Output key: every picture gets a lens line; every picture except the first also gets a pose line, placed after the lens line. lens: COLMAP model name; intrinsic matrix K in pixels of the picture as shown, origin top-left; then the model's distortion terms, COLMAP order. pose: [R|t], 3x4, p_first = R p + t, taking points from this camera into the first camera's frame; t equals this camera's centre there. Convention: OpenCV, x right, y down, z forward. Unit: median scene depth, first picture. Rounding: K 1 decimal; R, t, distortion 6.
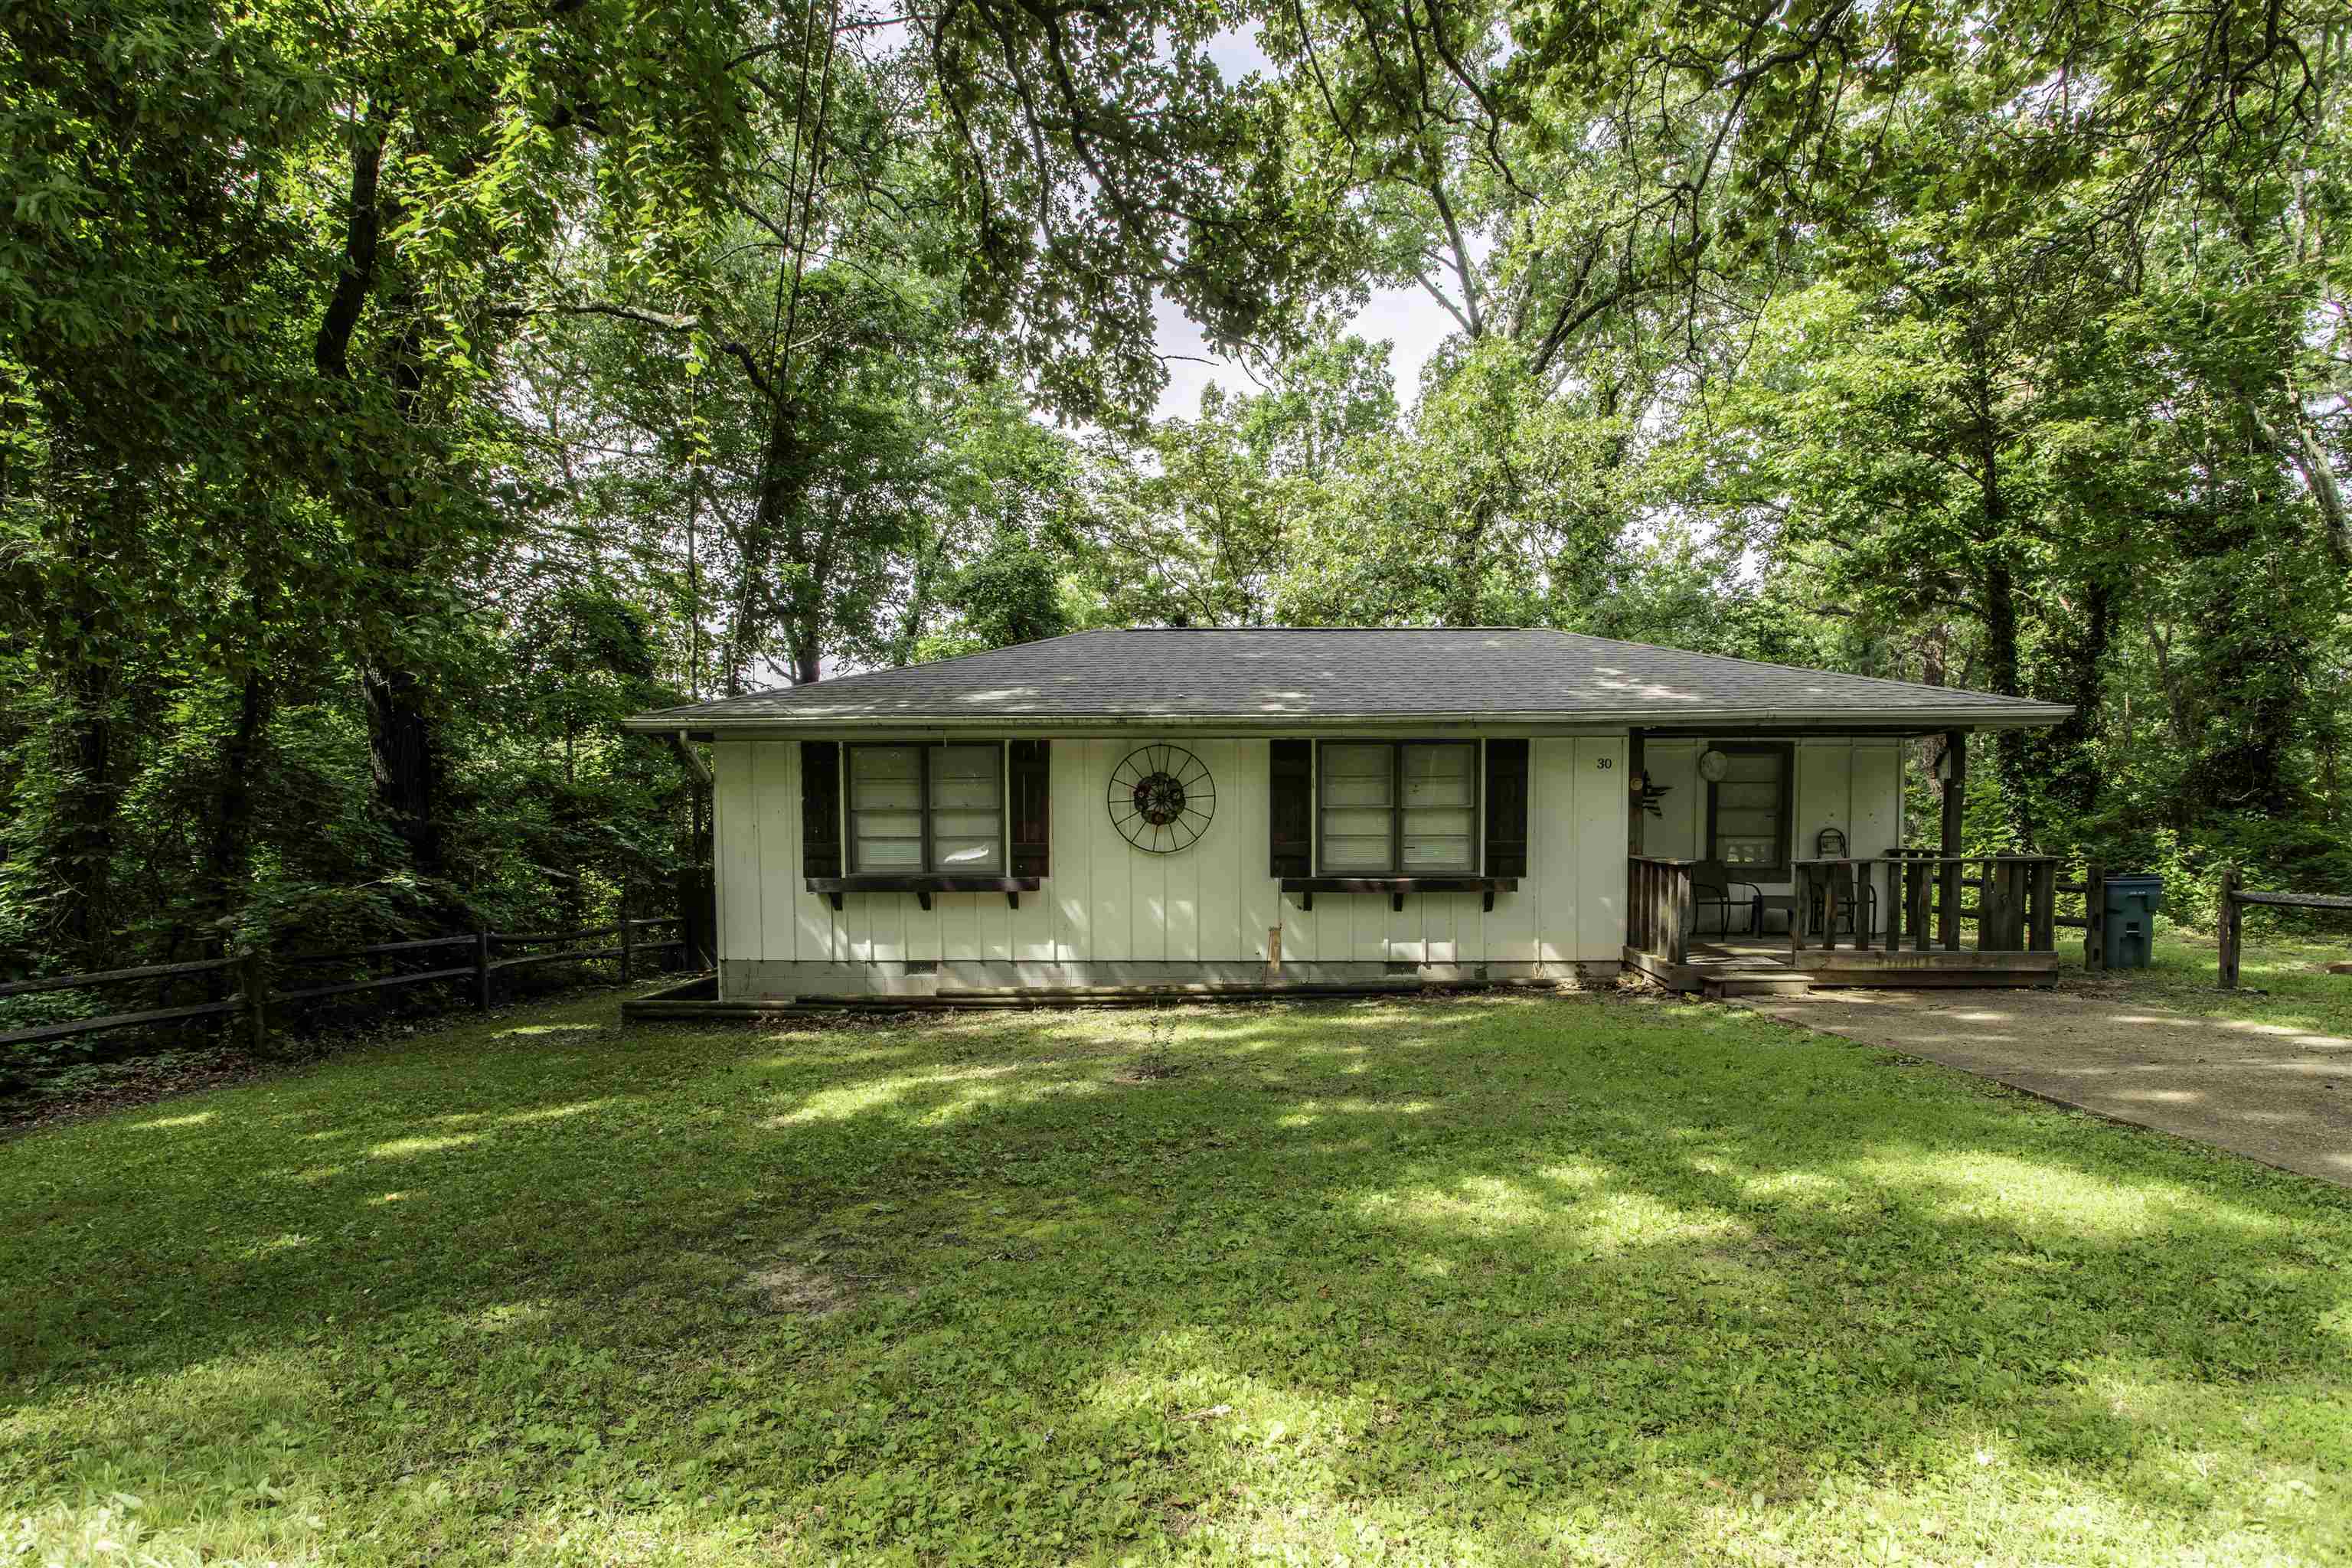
lens RADIAL K [[1233.4, 0, 1227.9], [0, 1233.4, 886.6], [0, 0, 1]] dist [-0.002225, 0.000793]
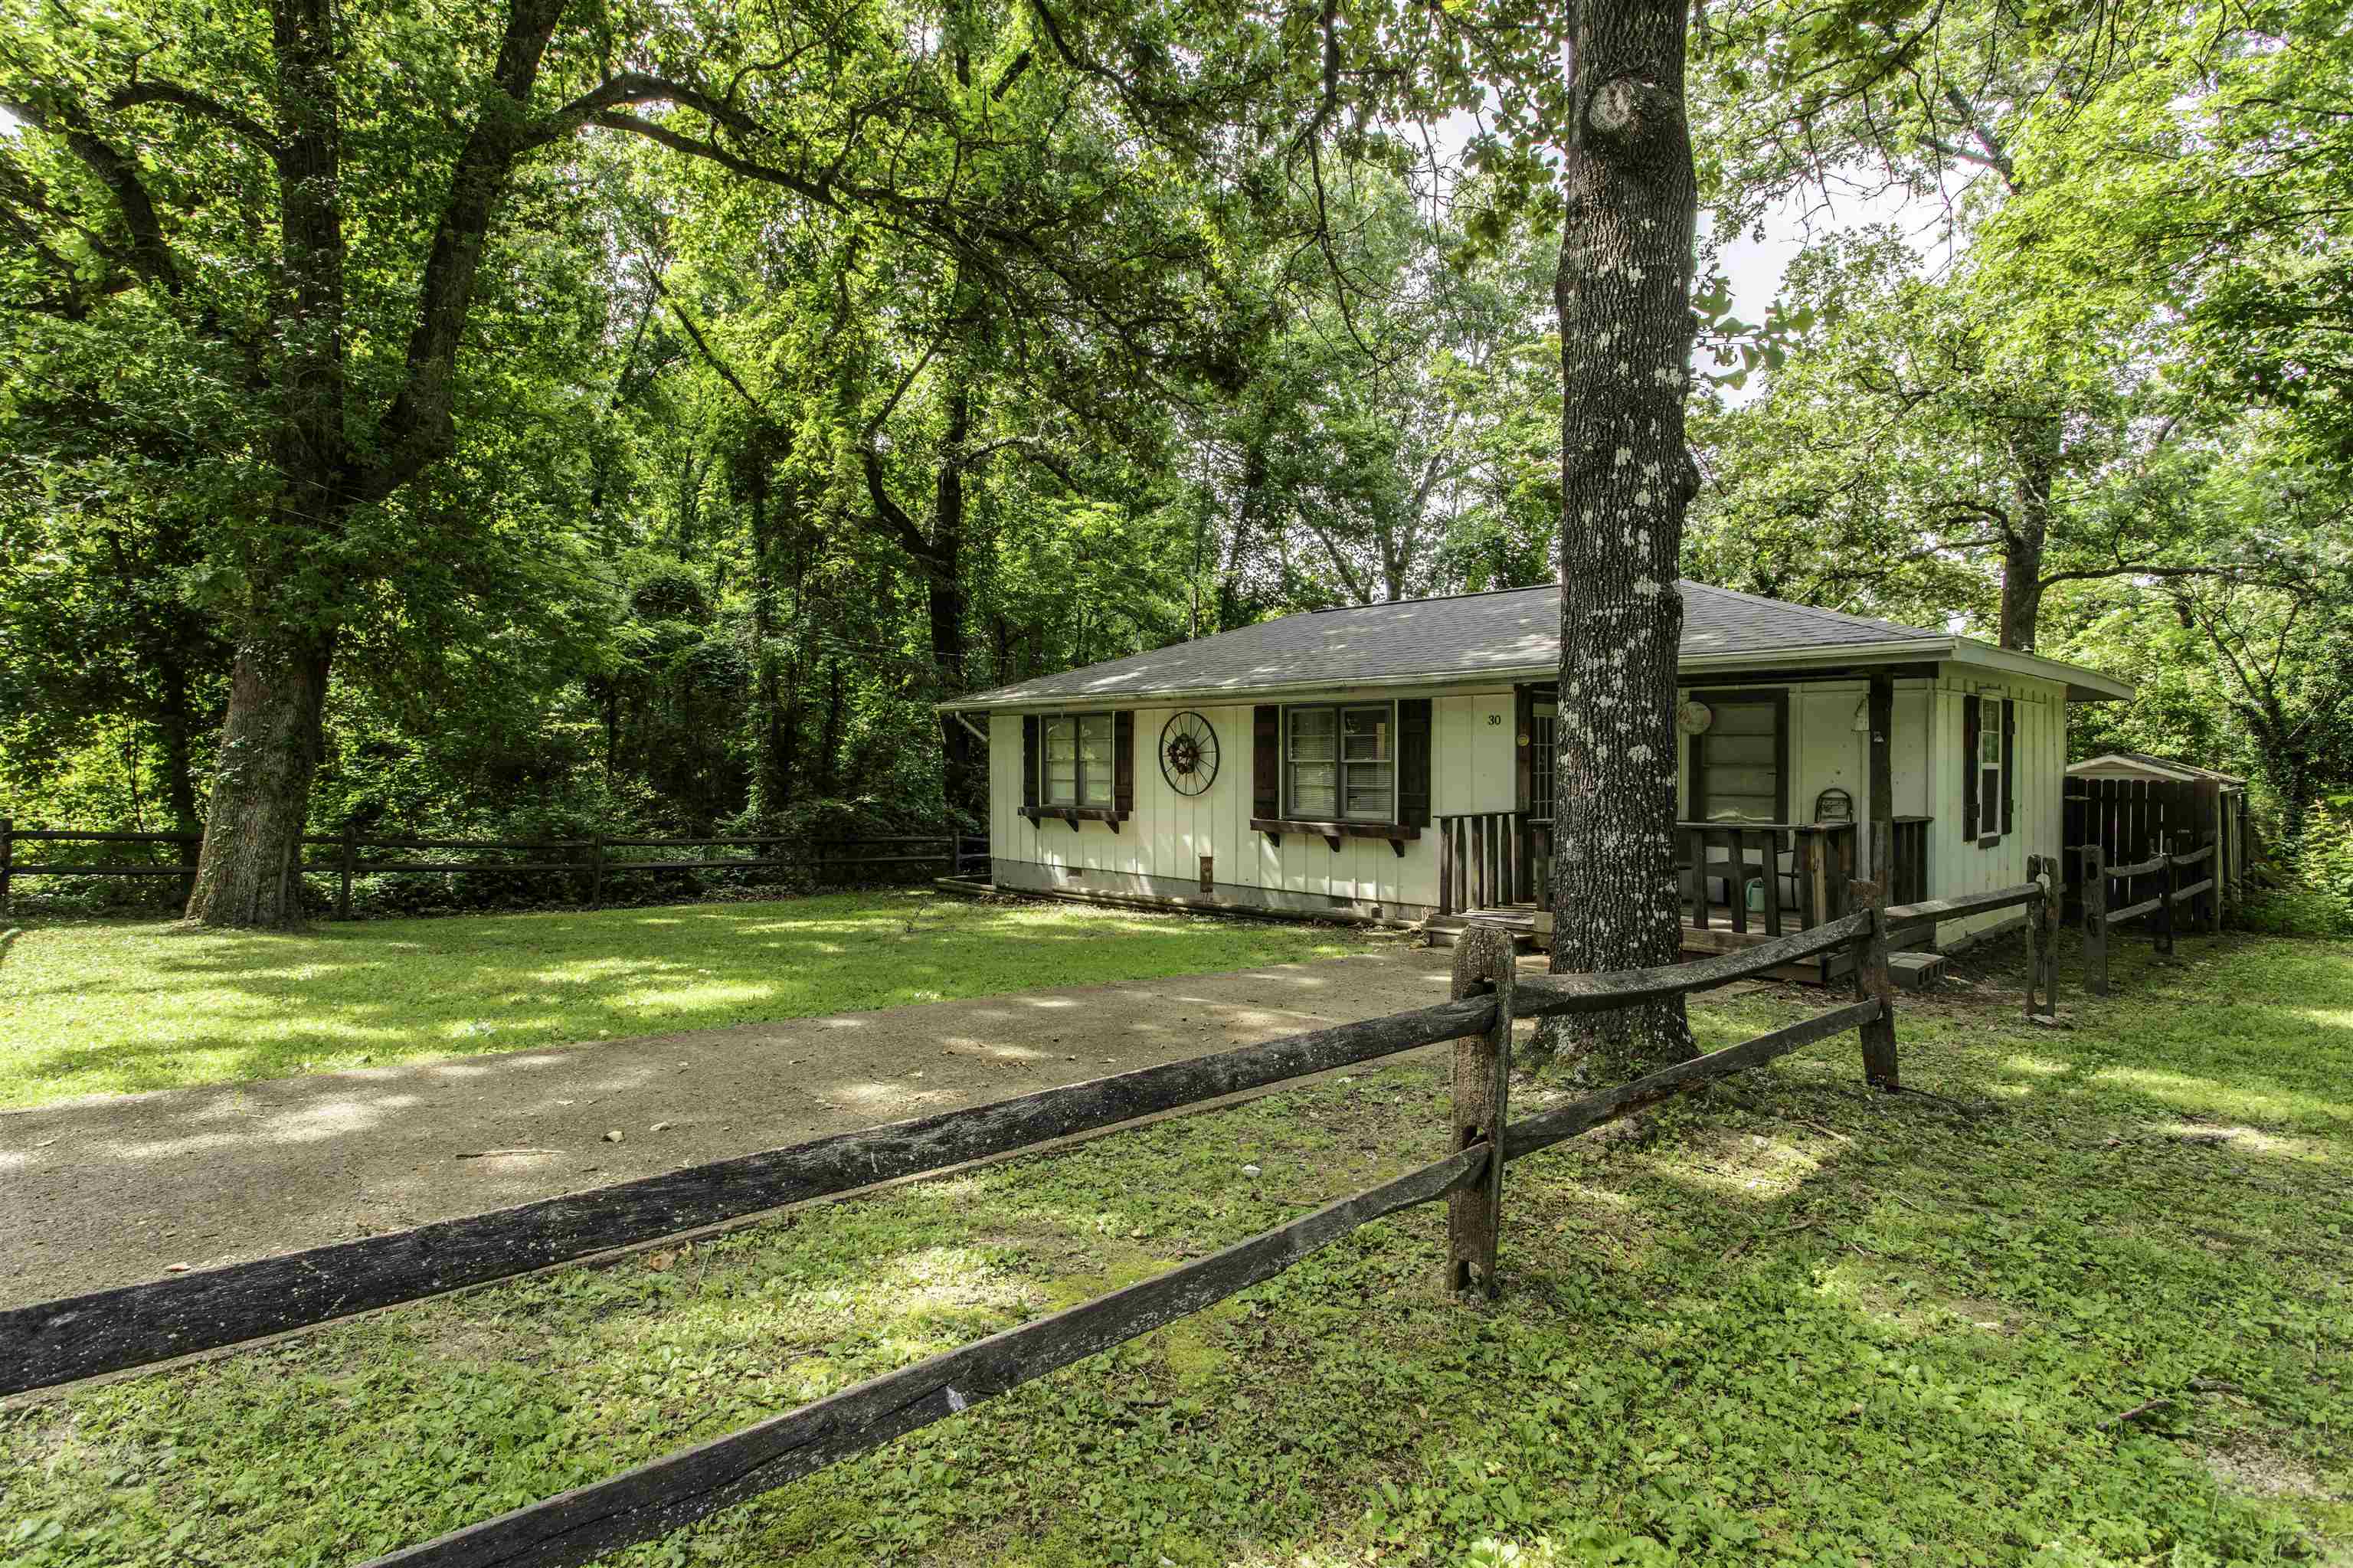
lens RADIAL K [[1217.5, 0, 1176.5], [0, 1217.5, 784.0], [0, 0, 1]] dist [-0.003582, 0.000292]
pose [[0.706637, 0.018441, -0.707336, 0.823734], [-0.045567, 0.998771, -0.019483, -0.014360], [0.706108, 0.045999, 0.706609, 0.097397]]
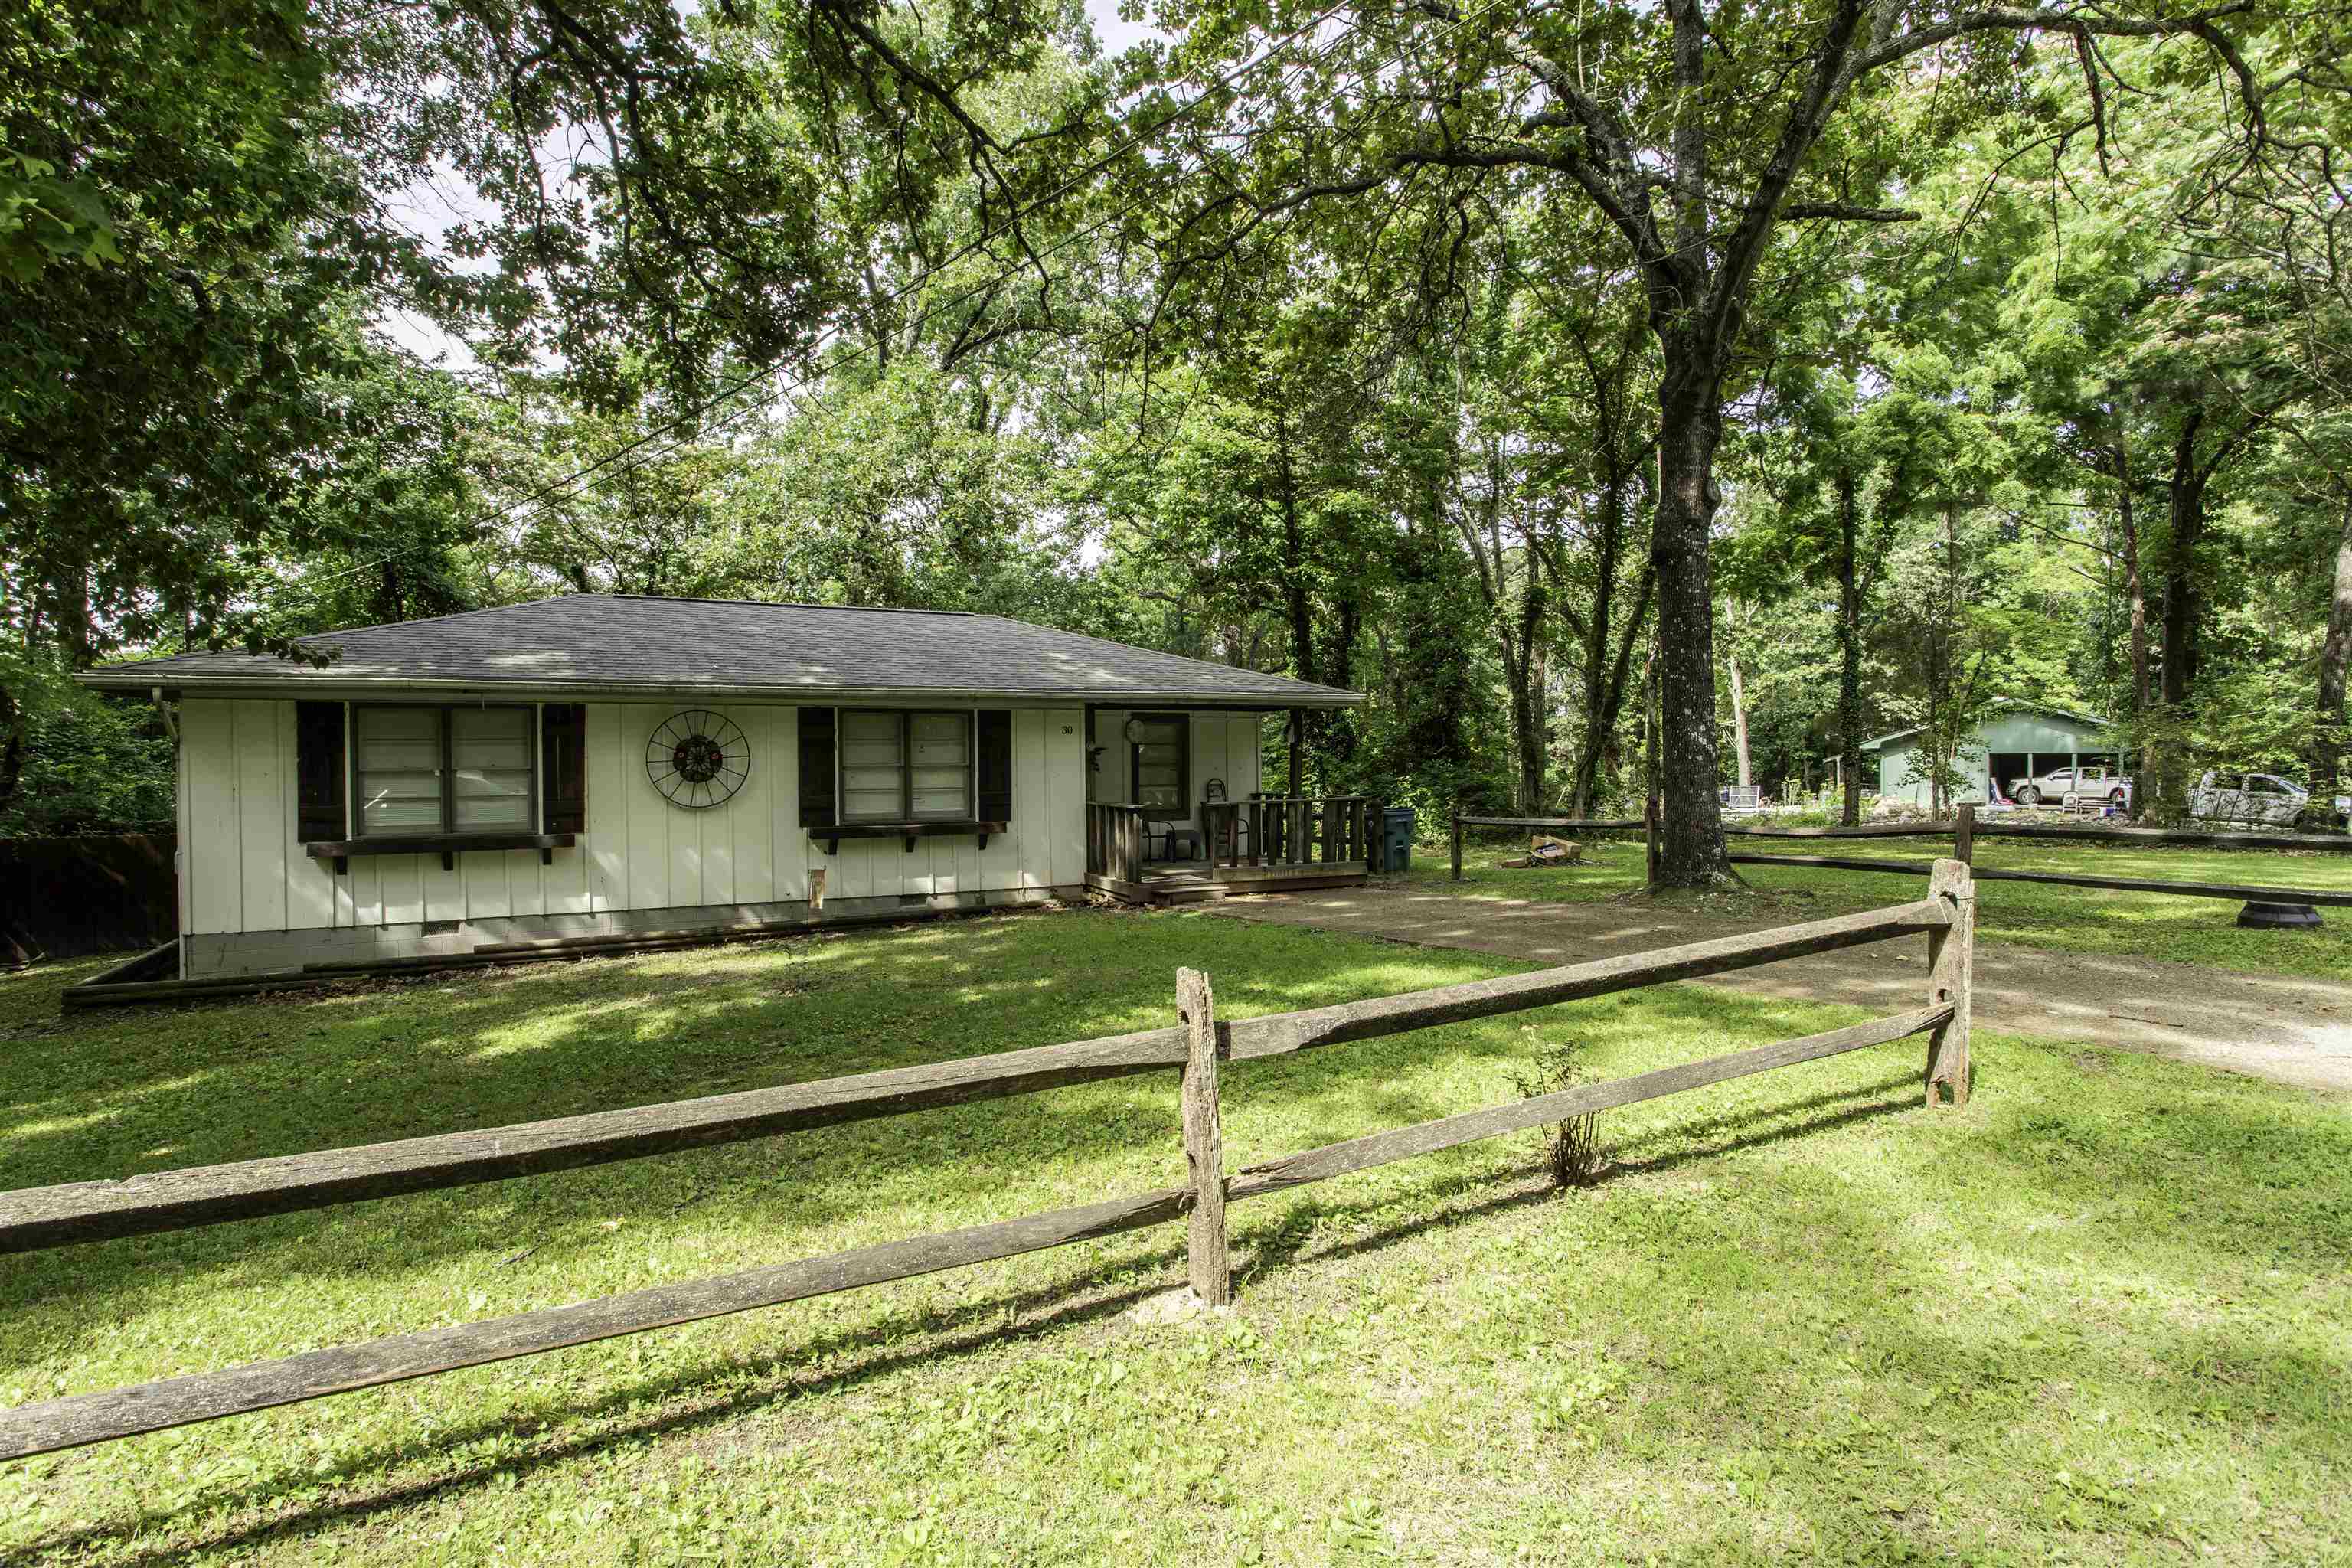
lens RADIAL K [[1216.9, 0, 1176.0], [0, 1216.9, 784.0], [0, 0, 1]] dist [-0.003582, 0.000292]
pose [[0.880337, -0.013285, 0.474163, -0.192144], [0.032628, 0.998936, -0.032588, 0.000758], [-0.473226, 0.044159, 0.879834, -0.159258]]
